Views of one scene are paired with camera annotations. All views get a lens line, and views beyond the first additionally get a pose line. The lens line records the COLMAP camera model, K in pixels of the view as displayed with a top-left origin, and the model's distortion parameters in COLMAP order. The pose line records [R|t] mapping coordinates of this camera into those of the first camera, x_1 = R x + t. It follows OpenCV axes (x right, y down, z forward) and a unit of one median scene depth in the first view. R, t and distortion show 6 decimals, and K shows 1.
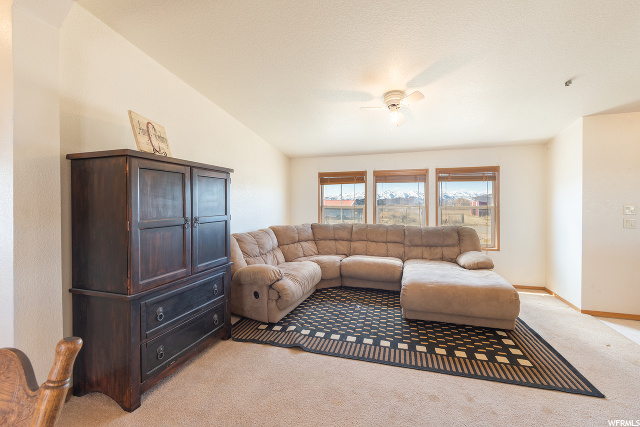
lens RADIAL K [[271.3, 0, 322.5], [0, 271.3, 208.5], [0, 0, 1]] dist [0.011792, 0.000253]
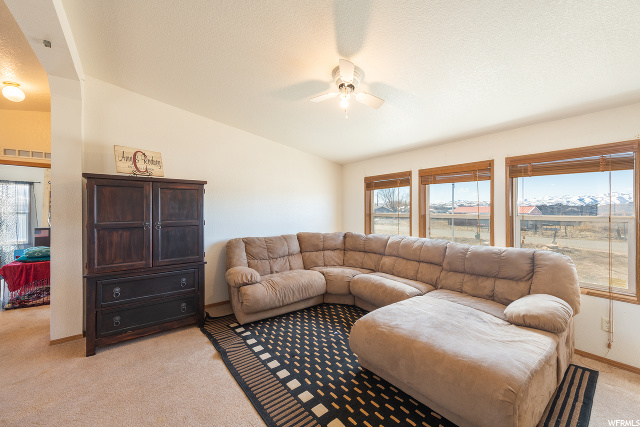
lens RADIAL K [[254.5, 0, 319.6], [0, 254.5, 212.9], [0, 0, 1]] dist [0.010721, -0.000399]
pose [[0.812235, 0.008433, -0.583269, 0.521723], [-0.013296, 0.999903, -0.004059, -0.008237], [0.583179, 0.011052, 0.812269, 0.300536]]
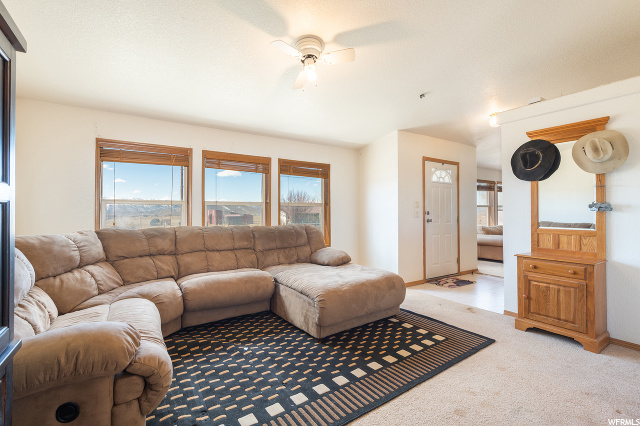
lens RADIAL K [[294.2, 0, 324.2], [0, 294.2, 212.6], [0, 0, 1]] dist [0.018061, -0.000760]
pose [[0.619001, 0.000049, 0.785390, -0.285541], [0.017146, 0.999761, -0.013575, 0.049499], [-0.785203, 0.021869, 0.618852, 0.390575]]
